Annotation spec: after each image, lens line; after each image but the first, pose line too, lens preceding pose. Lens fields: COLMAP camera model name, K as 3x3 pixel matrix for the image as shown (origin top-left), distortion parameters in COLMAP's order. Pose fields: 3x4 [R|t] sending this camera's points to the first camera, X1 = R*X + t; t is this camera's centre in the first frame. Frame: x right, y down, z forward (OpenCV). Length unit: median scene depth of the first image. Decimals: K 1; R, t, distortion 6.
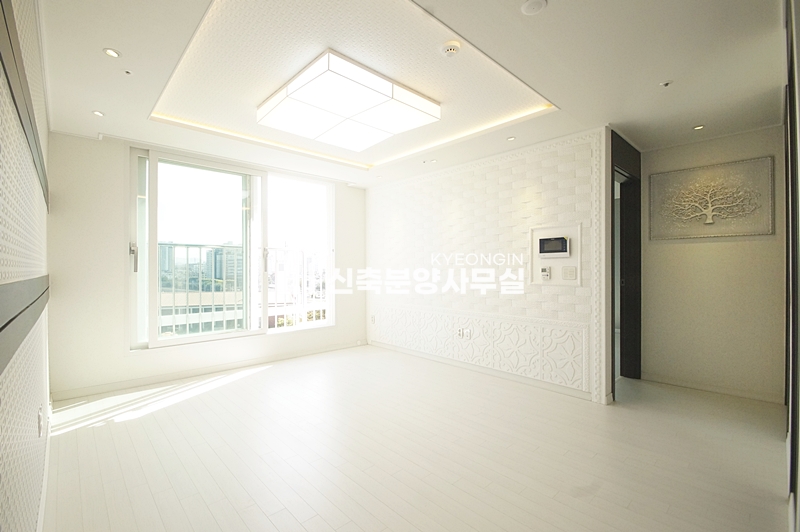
lens RADIAL K [[358.3, 0, 399.1], [0, 358.3, 271.5], [0, 0, 1]] dist [0.003059, -0.000626]
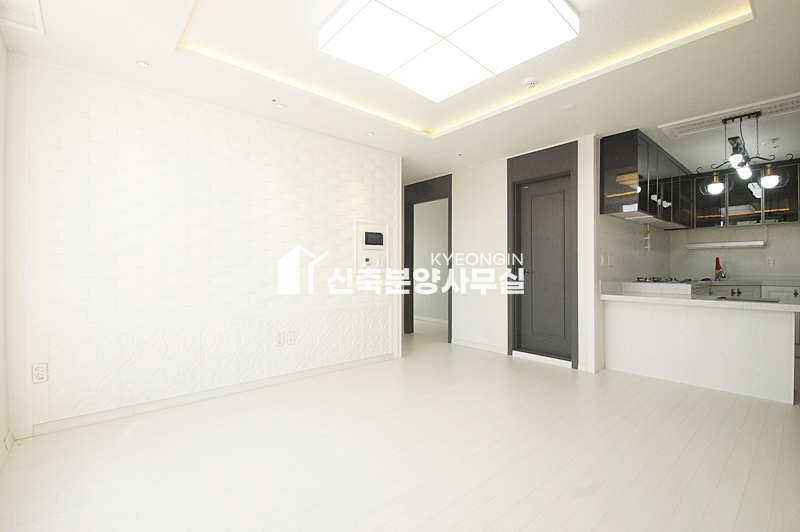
lens RADIAL K [[358.3, 0, 398.3], [0, 358.3, 259.9], [0, 0, 1]] dist [0.003059, -0.000626]
pose [[0.029278, 0.007943, 0.999540, -0.721305], [-0.002983, 0.999965, -0.007859, 0.005111], [-0.999567, -0.002752, 0.029301, 0.864757]]
